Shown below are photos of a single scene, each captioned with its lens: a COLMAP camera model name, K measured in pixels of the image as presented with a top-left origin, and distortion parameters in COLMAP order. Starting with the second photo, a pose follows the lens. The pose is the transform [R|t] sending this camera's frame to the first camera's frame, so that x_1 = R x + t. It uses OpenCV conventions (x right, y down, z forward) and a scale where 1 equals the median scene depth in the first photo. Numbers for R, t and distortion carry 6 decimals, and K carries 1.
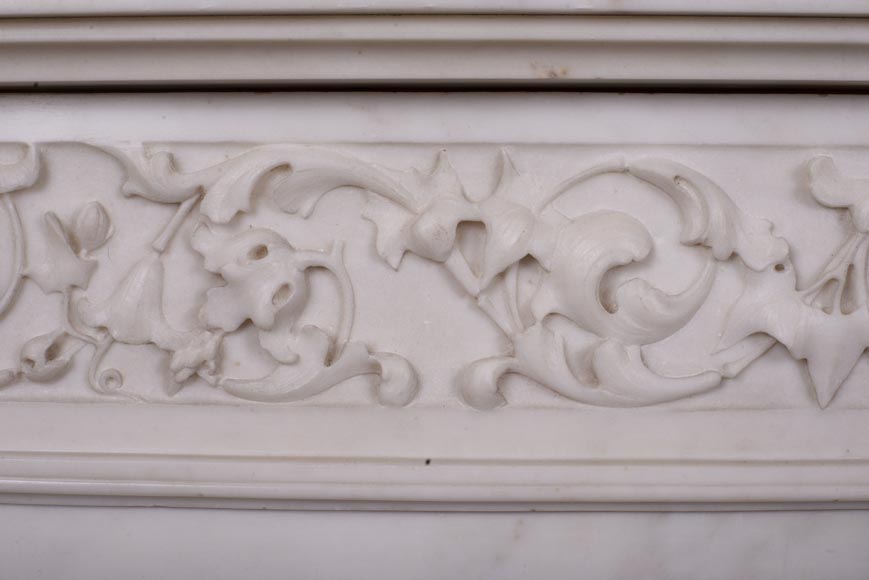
lens RADIAL K [[1425.4, 0, 435.3], [0, 1425.4, 288.7], [0, 0, 1]] dist [-0.164648, 0.000000]
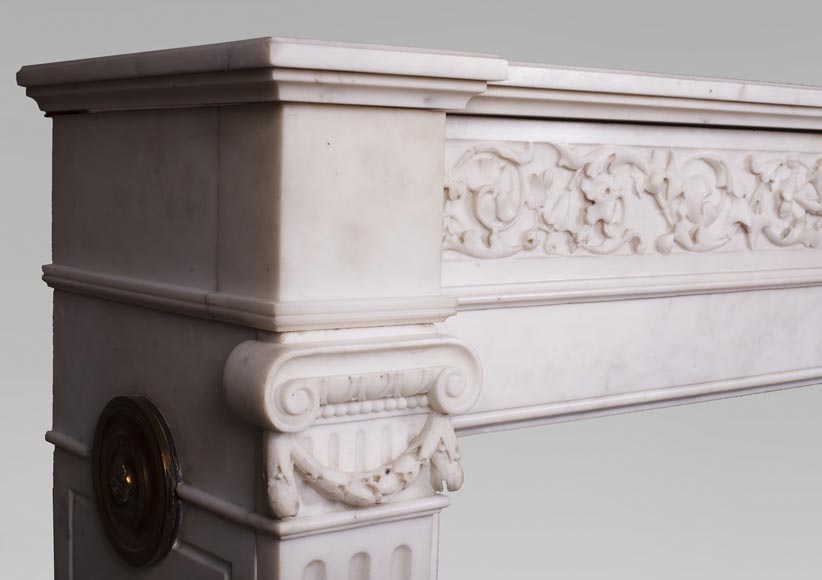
lens RADIAL K [[1483.4, 0, 411.7], [0, 1483.4, 294.3], [0, 0, 1]] dist [-0.172424, 0.000000]
pose [[0.767448, -0.047879, 0.639320, -1.953611], [0.039426, 0.998845, 0.027477, 0.066416], [-0.639897, 0.004118, 0.768449, -0.687415]]
